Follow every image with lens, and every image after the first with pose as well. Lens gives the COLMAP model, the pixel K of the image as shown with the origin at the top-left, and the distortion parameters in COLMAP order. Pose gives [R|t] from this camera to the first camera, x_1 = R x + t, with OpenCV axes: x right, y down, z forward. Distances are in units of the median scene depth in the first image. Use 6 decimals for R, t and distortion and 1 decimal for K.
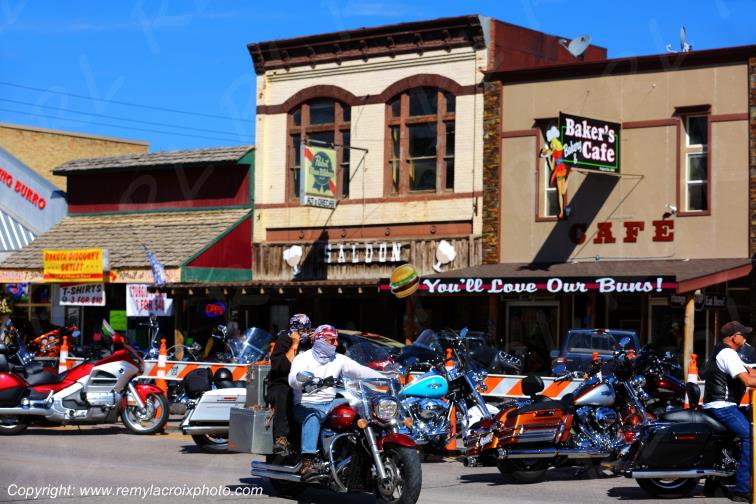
lens RADIAL K [[1761.6, 0, 378.0], [0, 1761.6, 252.0], [0, 0, 1]] dist [-0.186128, -0.005954]
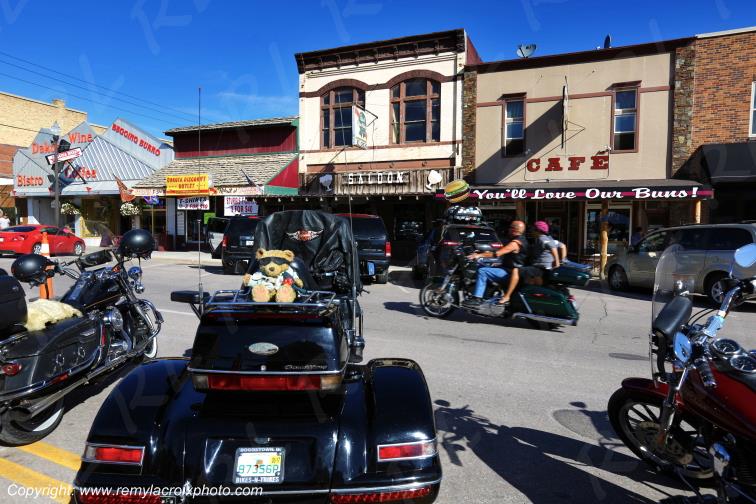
lens RADIAL K [[489.5, 0, 378.0], [0, 489.5, 252.0], [0, 0, 1]] dist [-0.037375, 0.063753]
pose [[0.959837, -0.022370, 0.279665, -0.144176], [-0.008886, 0.993892, 0.109998, 0.020034], [-0.280417, -0.108065, 0.953776, 0.555841]]
